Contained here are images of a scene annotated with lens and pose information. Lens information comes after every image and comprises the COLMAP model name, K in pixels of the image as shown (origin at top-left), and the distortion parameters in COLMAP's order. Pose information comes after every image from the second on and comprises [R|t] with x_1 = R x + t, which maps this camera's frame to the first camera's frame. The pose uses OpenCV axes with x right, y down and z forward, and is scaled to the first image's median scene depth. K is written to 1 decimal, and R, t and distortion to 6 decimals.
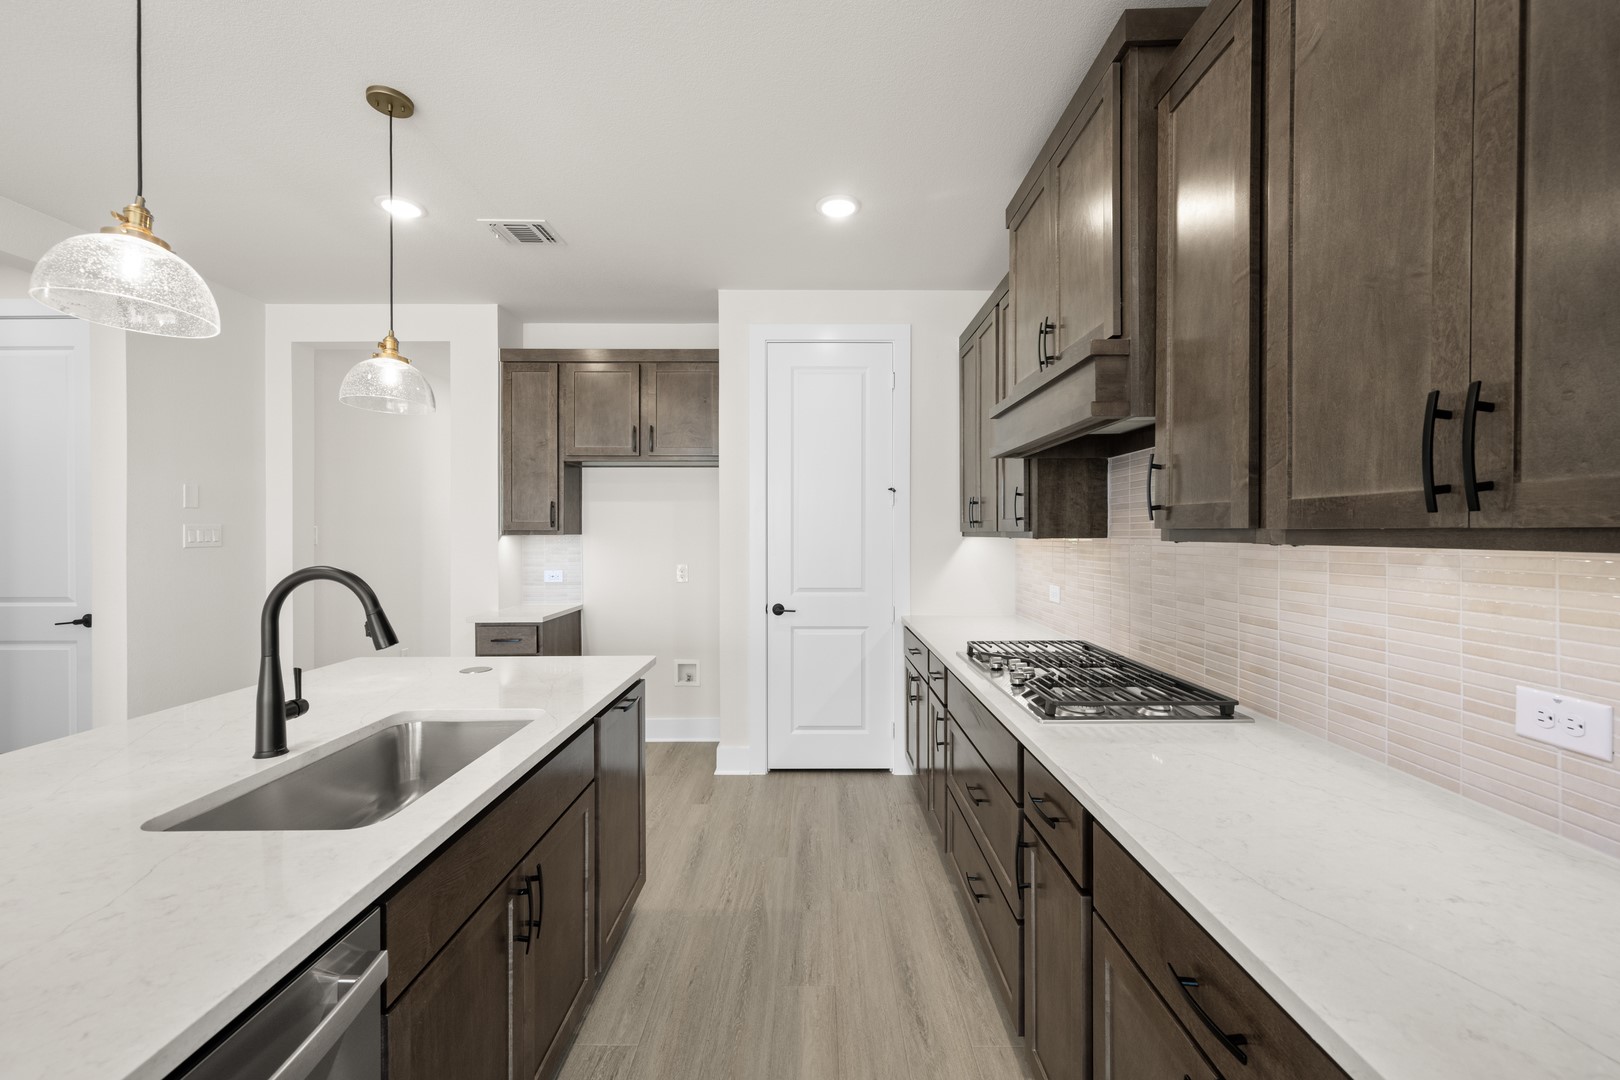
lens RADIAL K [[635.8, 0, 810.0], [0, 635.8, 540.0], [0, 0, 1]] dist [-0.001609, -0.000048]
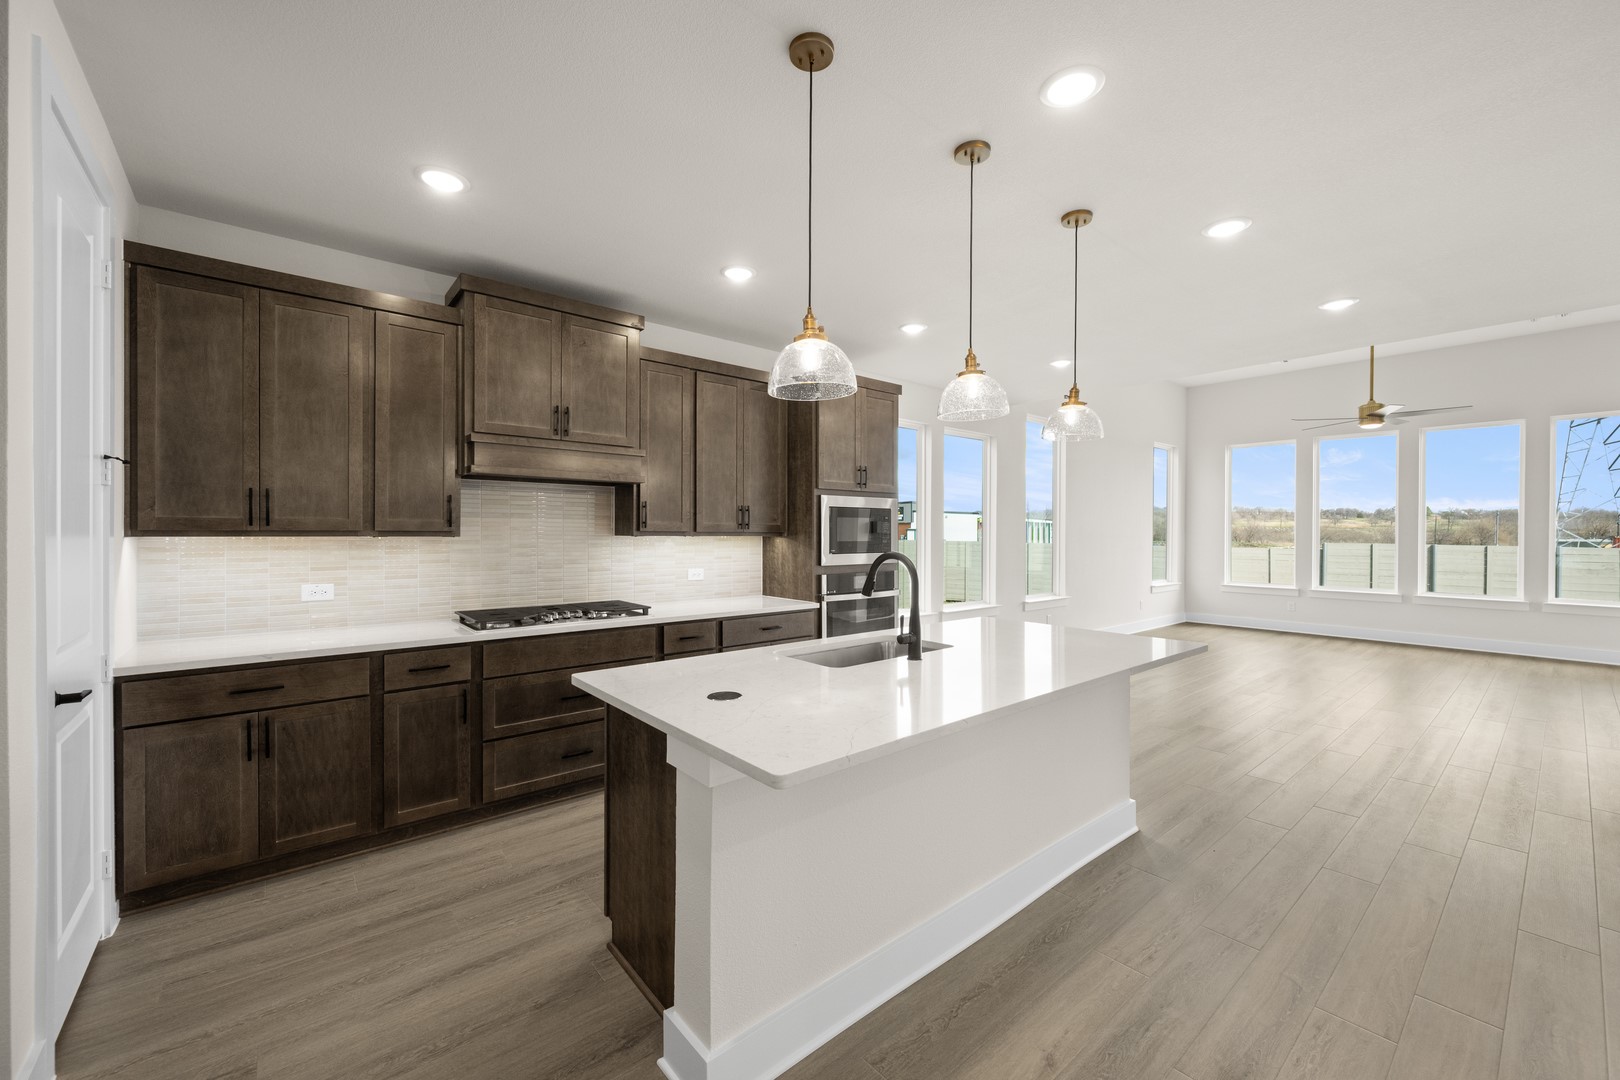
lens RADIAL K [[641.5, 0, 817.7], [0, 641.5, 532.3], [0, 0, 1]] dist [0.005480, 0.000090]
pose [[-0.653400, -0.002497, 0.757009, -1.213287], [0.004308, 0.999966, 0.007016, -0.019072], [-0.757001, 0.007845, -0.653367, 1.419050]]
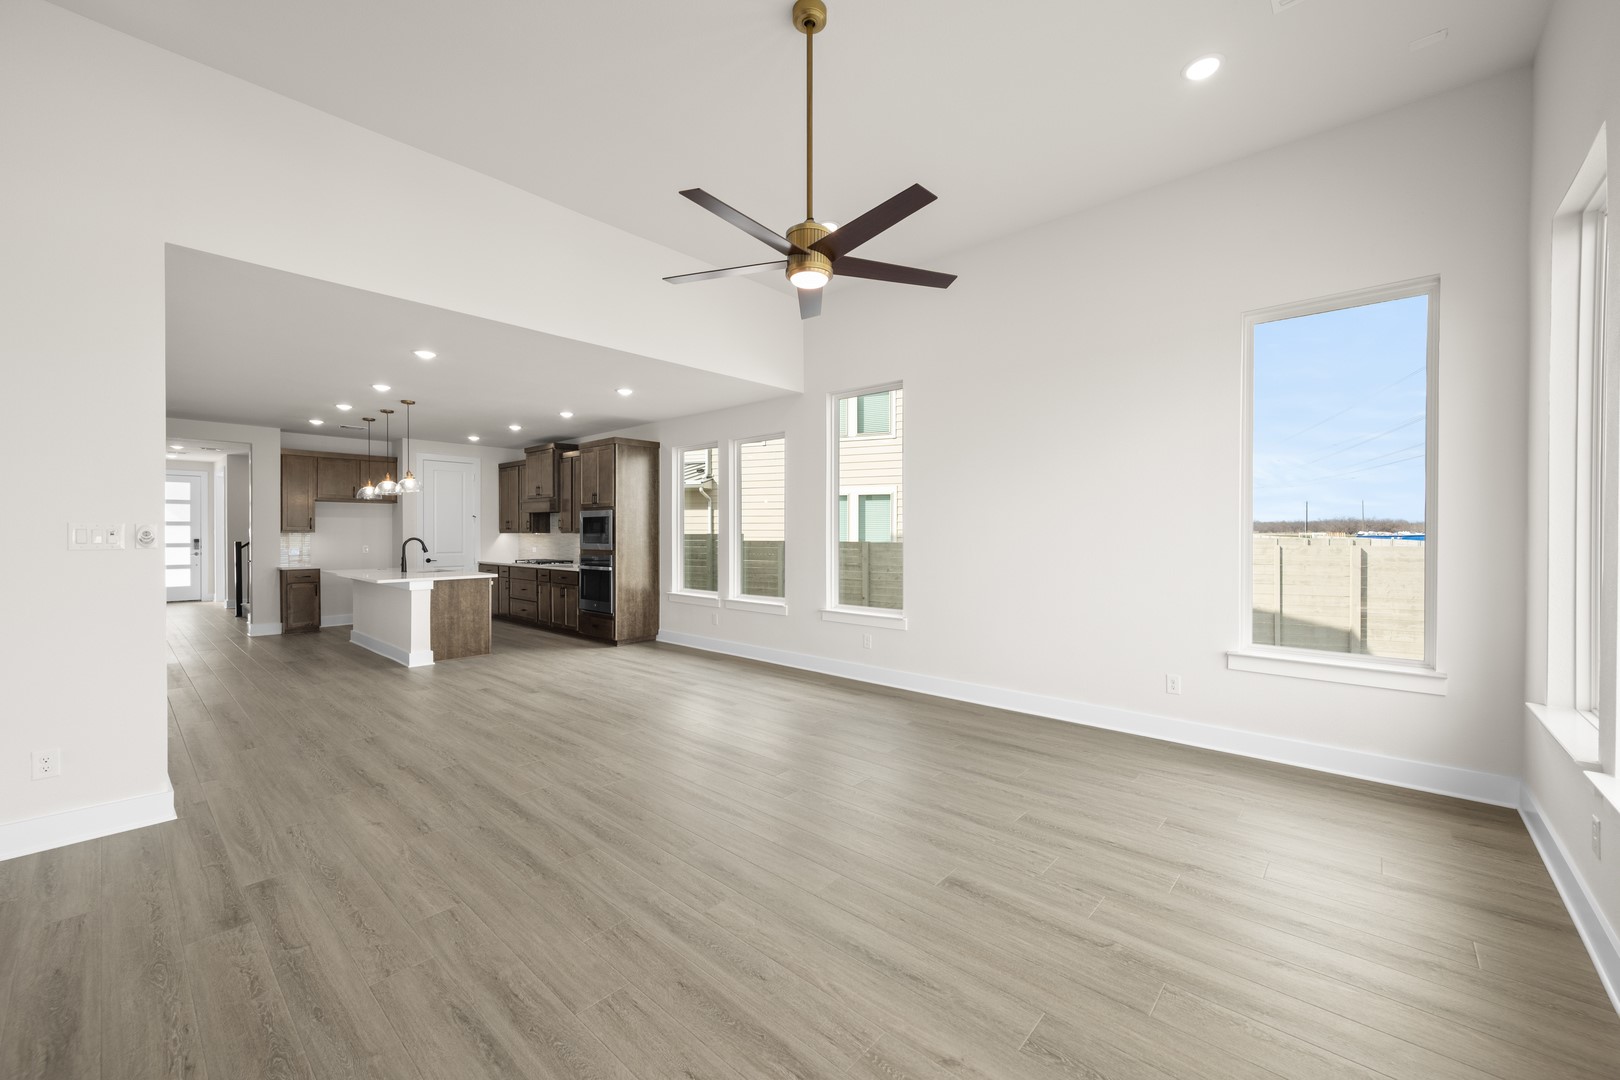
lens RADIAL K [[635.8, 0, 810.0], [0, 635.8, 540.0], [0, 0, 1]] dist [-0.001609, -0.000048]
pose [[0.664213, -0.008980, 0.747489, -1.570876], [0.006730, 0.999959, 0.006033, 0.029319], [-0.747513, 0.001023, 0.664246, -3.158189]]
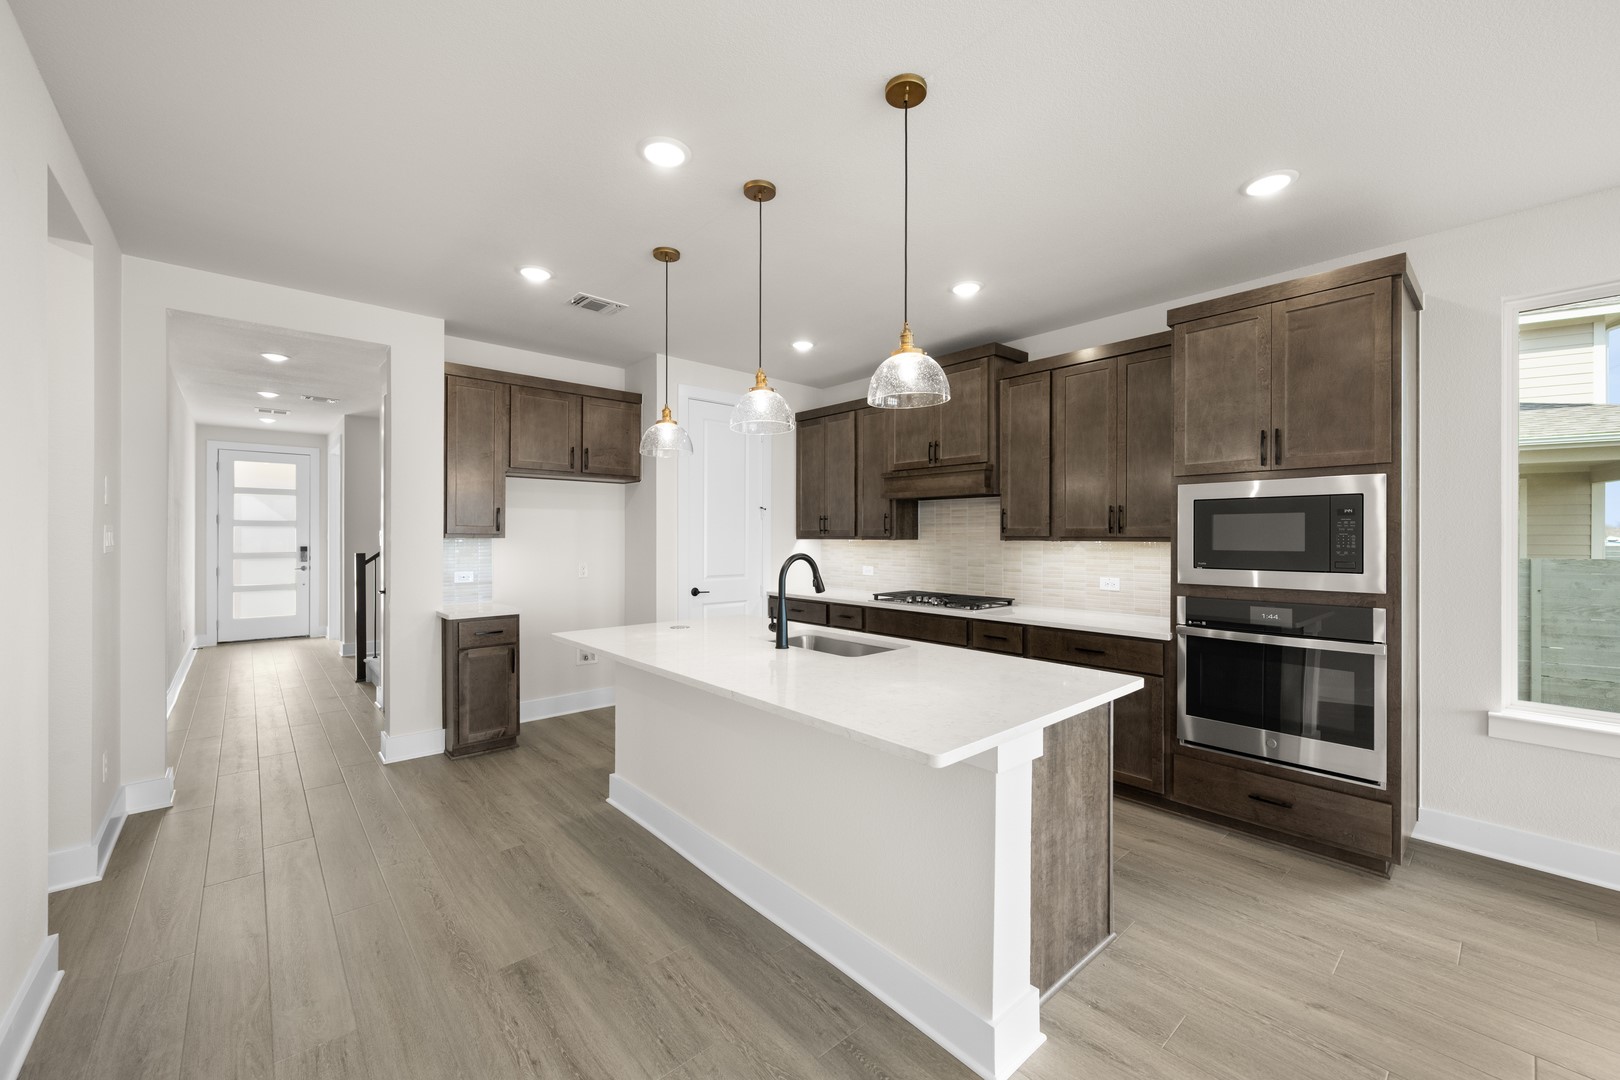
lens RADIAL K [[635.8, 0, 810.0], [0, 635.8, 540.0], [0, 0, 1]] dist [-0.001609, -0.000048]
pose [[0.744790, -0.003126, 0.667292, -1.266240], [0.005151, 0.999986, -0.001065, -0.001958], [-0.667279, 0.004230, 0.744796, -0.322863]]
